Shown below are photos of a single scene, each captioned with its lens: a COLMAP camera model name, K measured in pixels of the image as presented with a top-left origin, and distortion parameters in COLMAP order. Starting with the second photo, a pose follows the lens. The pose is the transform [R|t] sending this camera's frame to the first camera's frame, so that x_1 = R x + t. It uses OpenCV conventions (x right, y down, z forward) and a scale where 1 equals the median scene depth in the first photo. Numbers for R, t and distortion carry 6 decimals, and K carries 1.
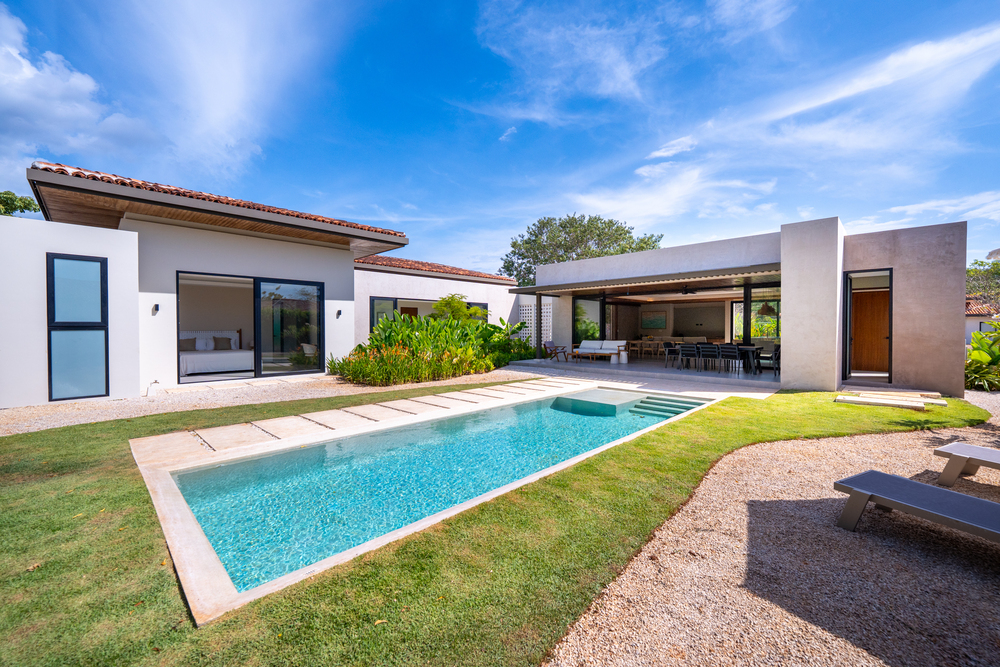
lens RADIAL K [[414.5, 0, 500.0], [0, 414.5, 333.5], [0, 0, 1]] dist [-0.001400, 0.000100]
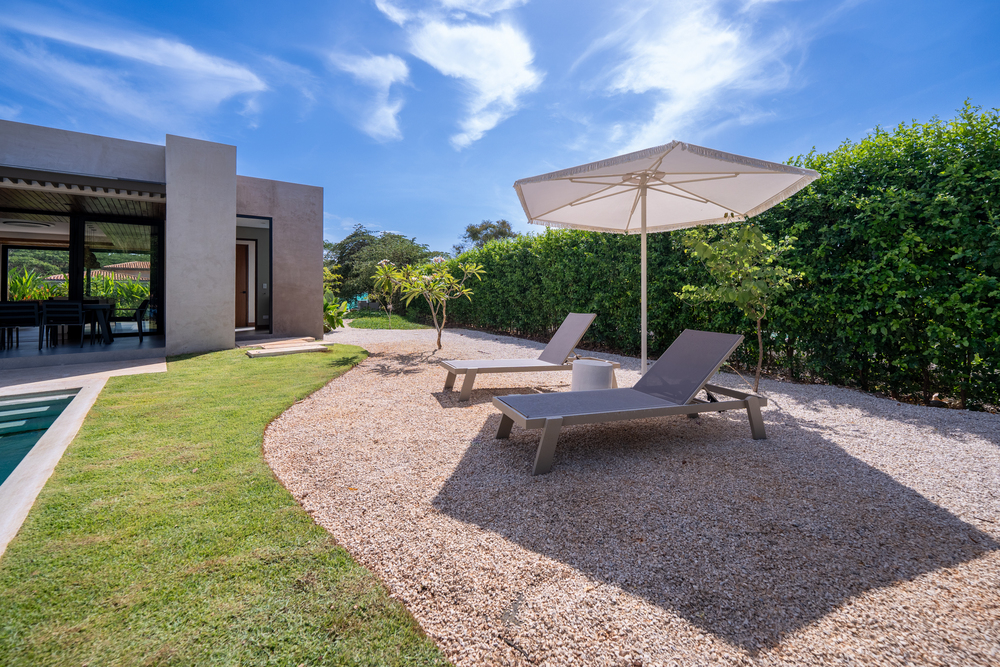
lens RADIAL K [[418.4, 0, 504.0], [0, 418.4, 296.4], [0, 0, 1]] dist [-0.001385, -0.000086]
pose [[0.116327, -0.003431, 0.993205, 0.009983], [0.023981, 0.999712, 0.000644, 0.044185], [-0.992921, 0.023743, 0.116375, 0.332202]]
